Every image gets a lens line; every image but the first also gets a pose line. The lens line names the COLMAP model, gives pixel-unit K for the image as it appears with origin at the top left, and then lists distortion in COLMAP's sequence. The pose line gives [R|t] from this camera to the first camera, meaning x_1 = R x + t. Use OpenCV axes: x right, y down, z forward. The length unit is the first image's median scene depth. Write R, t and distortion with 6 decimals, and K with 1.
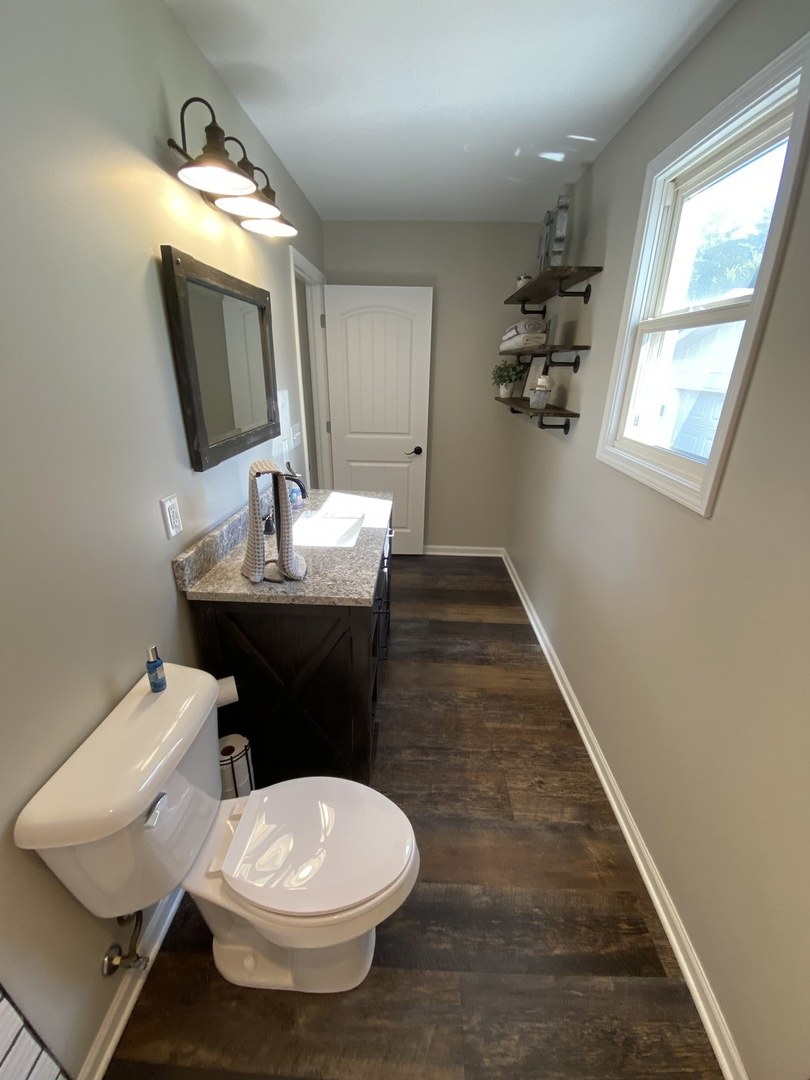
lens RADIAL K [[438.1, 0, 406.9], [0, 438.1, 546.8], [0, 0, 1]] dist [0.050416, -0.044269]
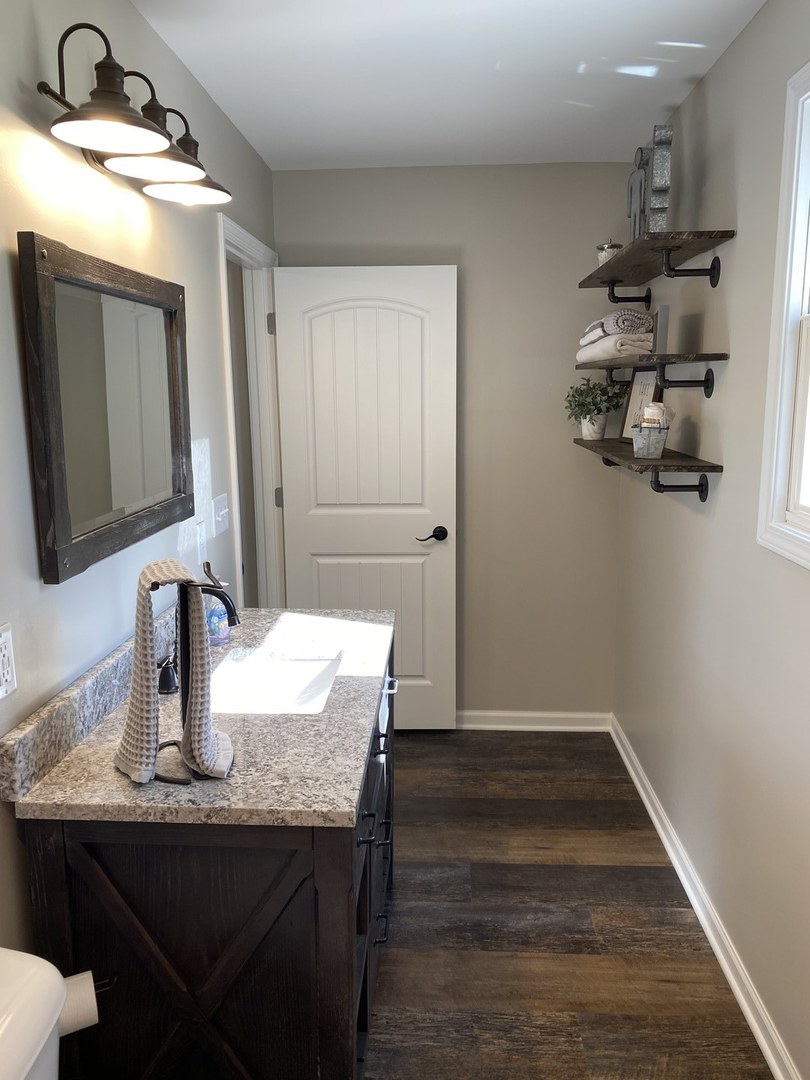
lens RADIAL K [[840.2, 0, 385.7], [0, 840.2, 539.5], [0, 0, 1]] dist [0.067049, -0.120865]
pose [[0.998635, -0.025817, -0.045411, 0.009404], [0.015885, 0.978246, -0.206837, 0.005870], [0.049763, 0.205833, 0.977321, -0.048506]]
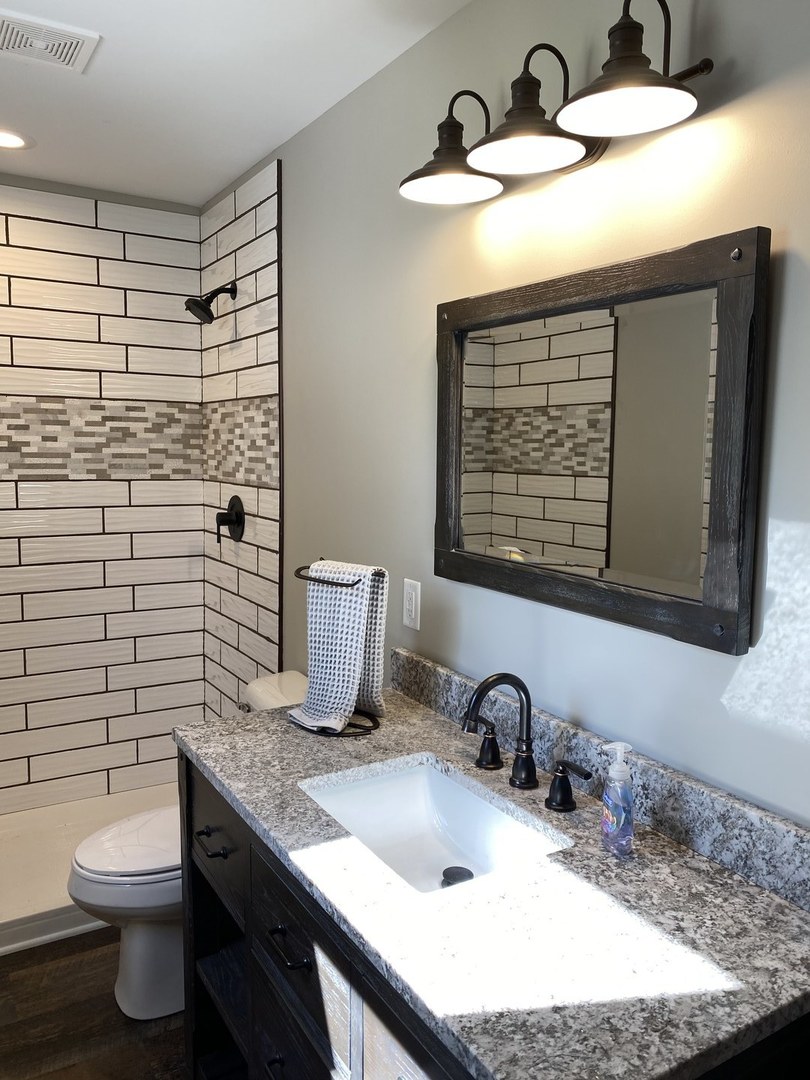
lens RADIAL K [[840.2, 0, 385.7], [0, 840.2, 539.5], [0, 0, 1]] dist [0.067049, -0.120865]
pose [[-0.852601, 0.028921, -0.521761, 0.248628], [-0.227824, 0.878007, 0.420951, -0.605422], [0.470284, 0.477773, -0.742001, 1.525765]]
